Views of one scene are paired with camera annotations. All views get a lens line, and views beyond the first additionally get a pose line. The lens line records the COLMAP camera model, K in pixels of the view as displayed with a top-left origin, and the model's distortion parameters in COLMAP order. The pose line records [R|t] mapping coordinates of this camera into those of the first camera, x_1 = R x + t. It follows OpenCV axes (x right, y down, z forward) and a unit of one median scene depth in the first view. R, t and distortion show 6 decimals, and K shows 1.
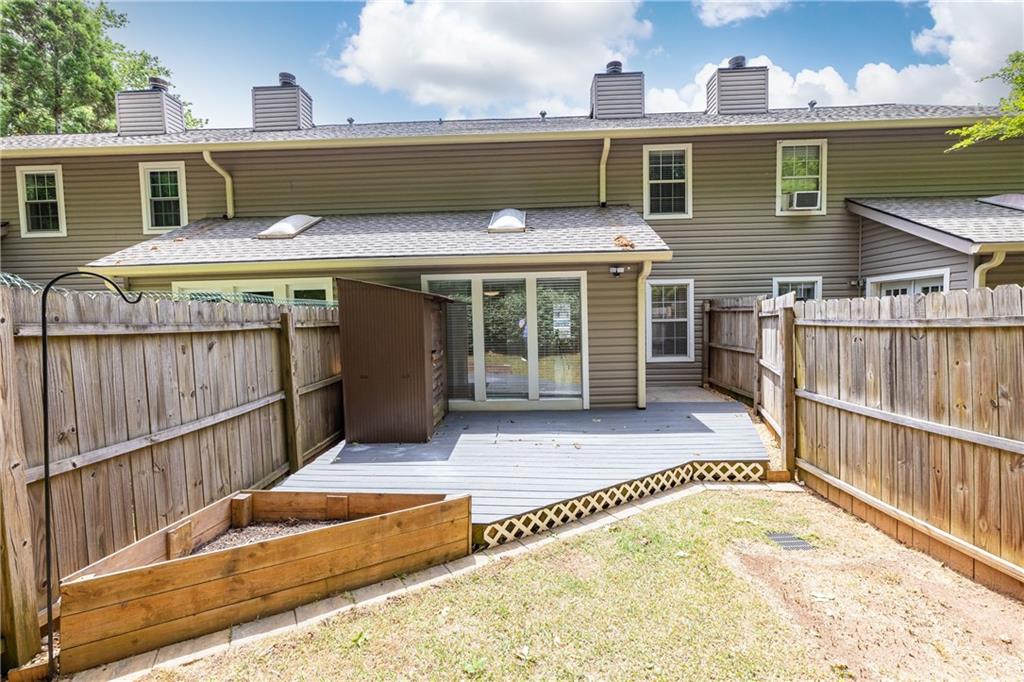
lens RADIAL K [[429.6, 0, 507.8], [0, 429.6, 340.1], [0, 0, 1]] dist [0.003883, 0.000345]
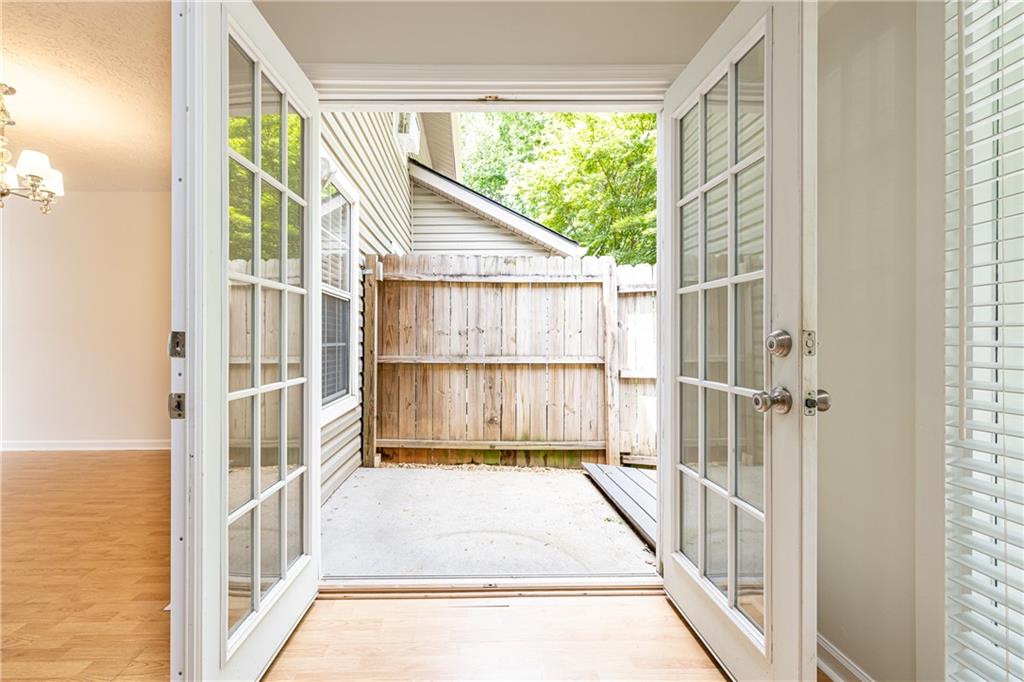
lens RADIAL K [[429.6, 0, 513.8], [0, 429.6, 335.5], [0, 0, 1]] dist [0.003883, 0.000345]
pose [[-0.091859, 0.027692, 0.995387, 0.051767], [0.047034, 0.998618, -0.023441, 0.004184], [-0.994661, 0.044664, -0.093034, 1.166183]]
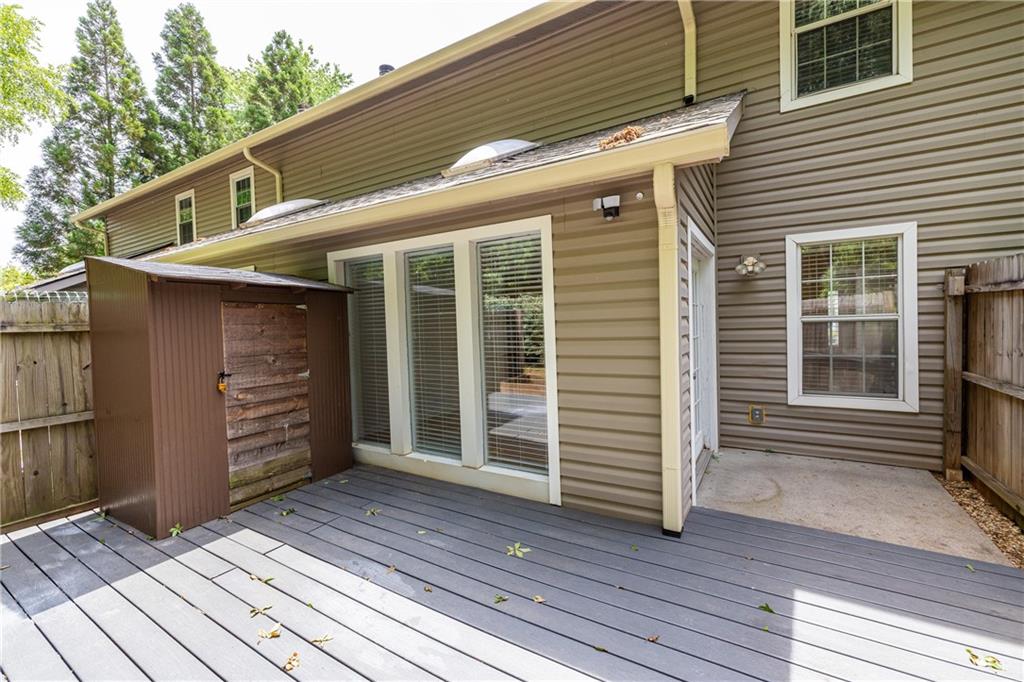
lens RADIAL K [[429.6, 0, 510.5], [0, 429.6, 337.0], [0, 0, 1]] dist [0.003883, 0.000345]
pose [[0.878176, 0.011121, -0.478208, 0.366750], [-0.016794, 0.999830, -0.007590, -0.021304], [0.478042, 0.014697, 0.878214, 0.554022]]
